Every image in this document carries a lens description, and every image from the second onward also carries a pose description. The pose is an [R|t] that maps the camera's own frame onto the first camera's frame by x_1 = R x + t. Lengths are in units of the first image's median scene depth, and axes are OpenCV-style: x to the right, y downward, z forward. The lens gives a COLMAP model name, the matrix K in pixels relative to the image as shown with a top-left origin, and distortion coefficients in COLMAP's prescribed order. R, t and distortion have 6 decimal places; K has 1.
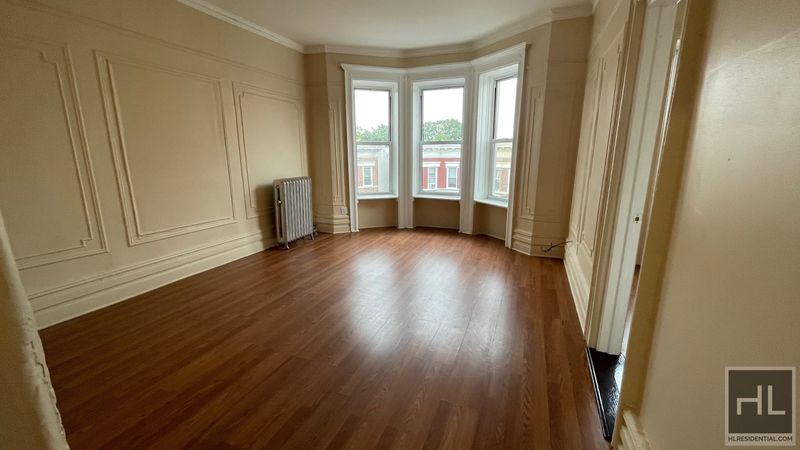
lens RADIAL K [[326.8, 0, 400.7], [0, 326.8, 222.6], [0, 0, 1]] dist [-0.002209, -0.000206]
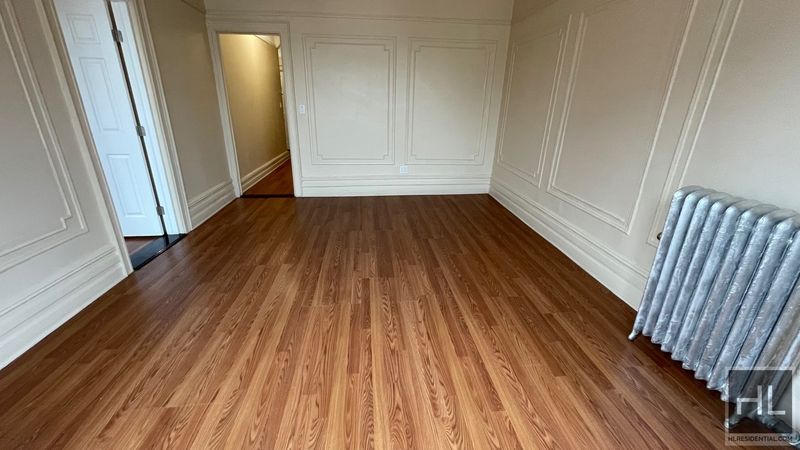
lens RADIAL K [[326.8, 0, 398.5], [0, 326.8, 224.8], [0, 0, 1]] dist [-0.002209, -0.000206]
pose [[-0.888775, 0.148413, -0.433650, 0.150639], [-0.114713, 0.843986, 0.523955, -0.353326], [0.443756, 0.515424, -0.733089, 1.571760]]
